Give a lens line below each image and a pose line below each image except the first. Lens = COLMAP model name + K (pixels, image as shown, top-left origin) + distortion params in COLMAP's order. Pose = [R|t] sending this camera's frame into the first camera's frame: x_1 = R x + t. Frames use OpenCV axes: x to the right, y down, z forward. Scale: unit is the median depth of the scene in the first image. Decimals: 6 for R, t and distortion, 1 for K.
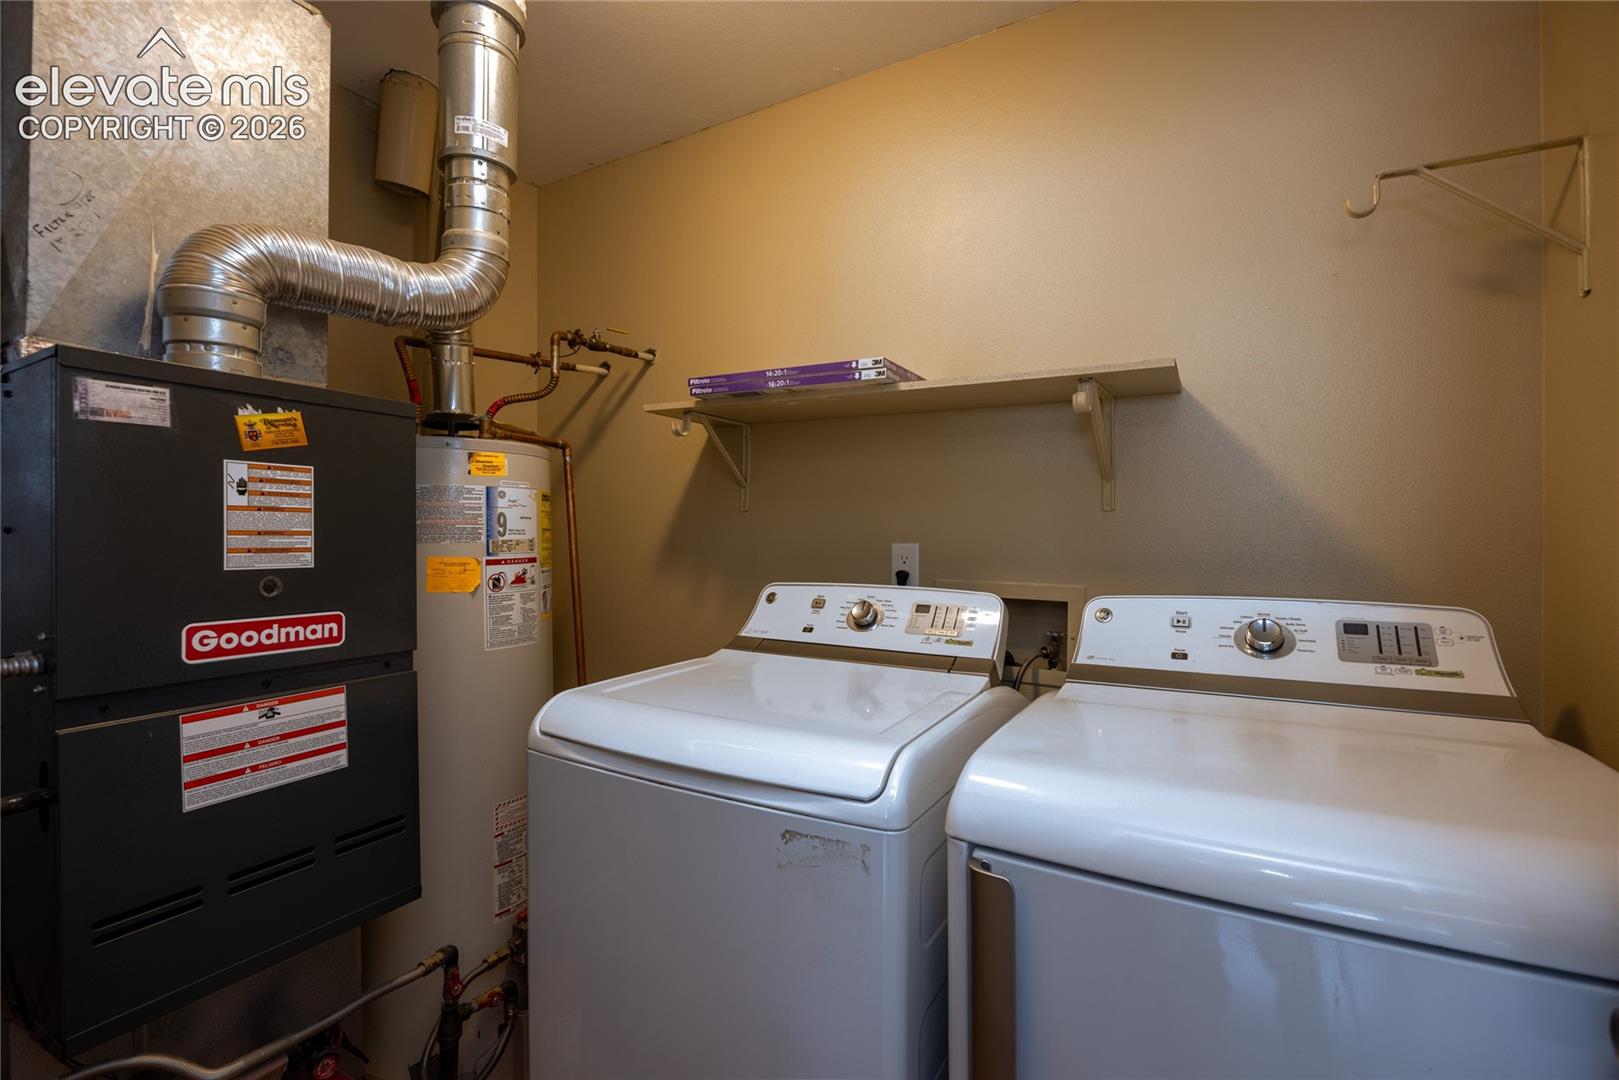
lens RADIAL K [[718.2, 0, 817.7], [0, 718.2, 539.4], [0, 0, 1]] dist [-0.015568, 0.001680]
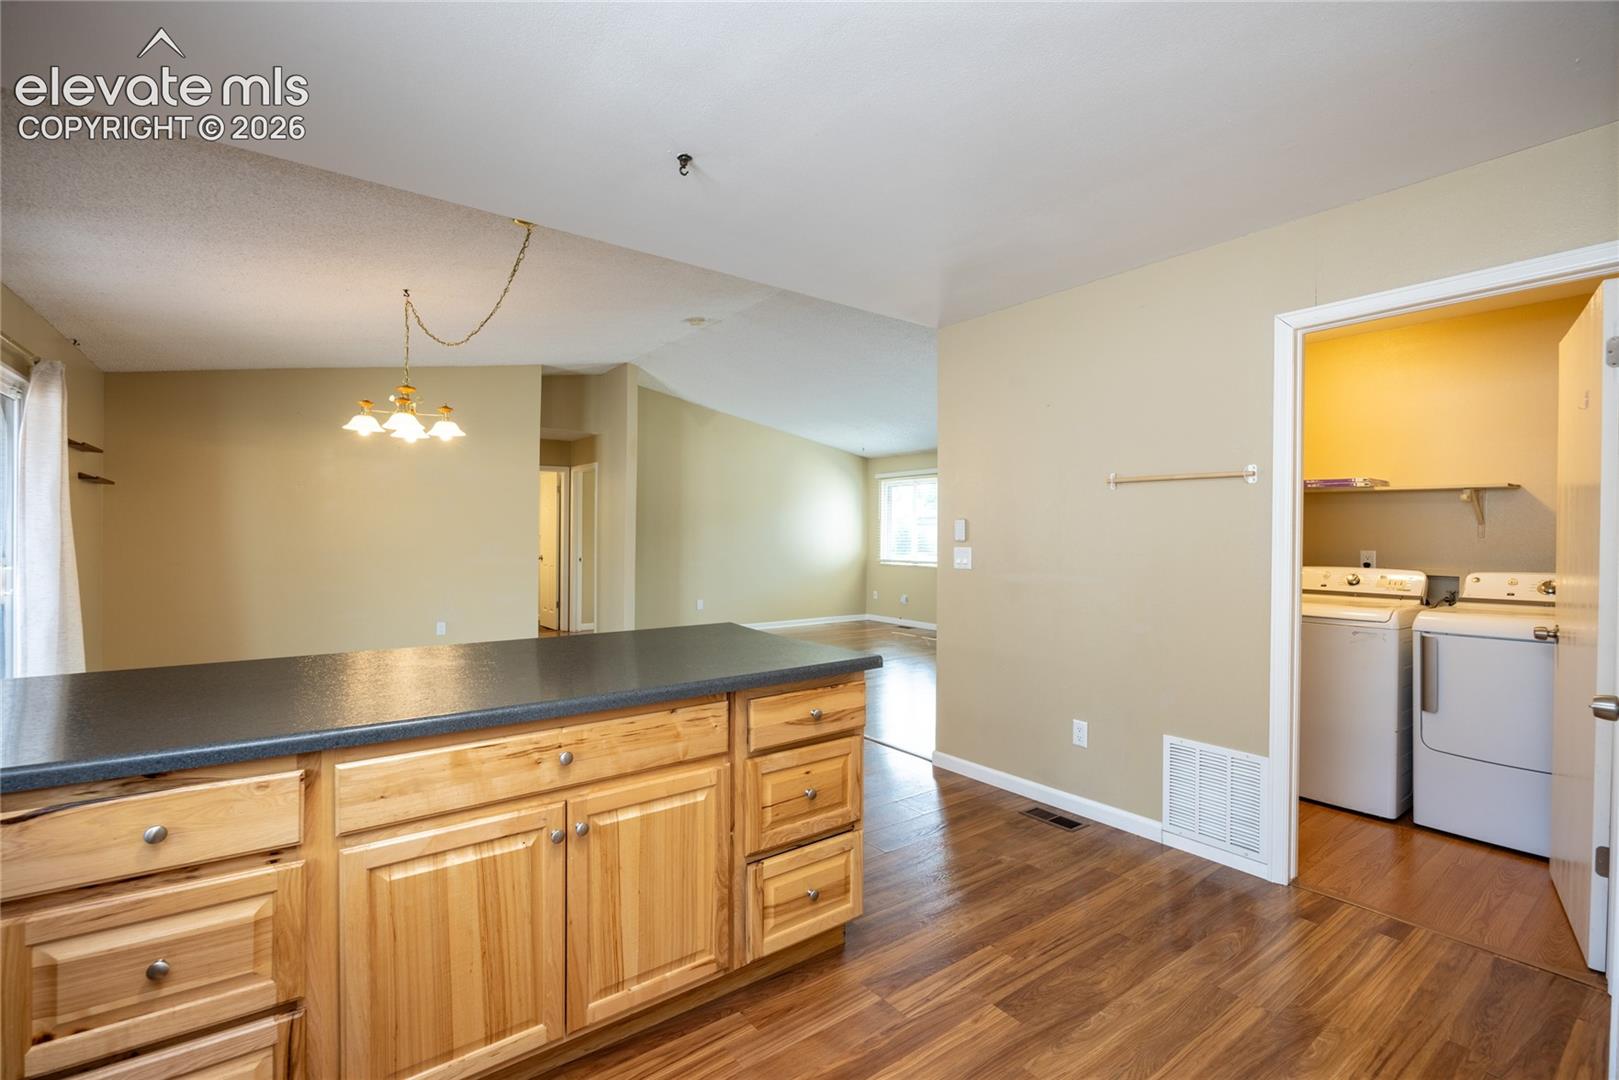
lens RADIAL K [[718.2, 0, 806.9], [0, 718.2, 534.0], [0, 0, 1]] dist [-0.015568, 0.001680]
pose [[0.909253, 0.002832, -0.416235, -0.676163], [-0.006820, 0.999944, -0.008095, -0.018841], [0.416188, 0.010199, 0.909221, -2.163371]]
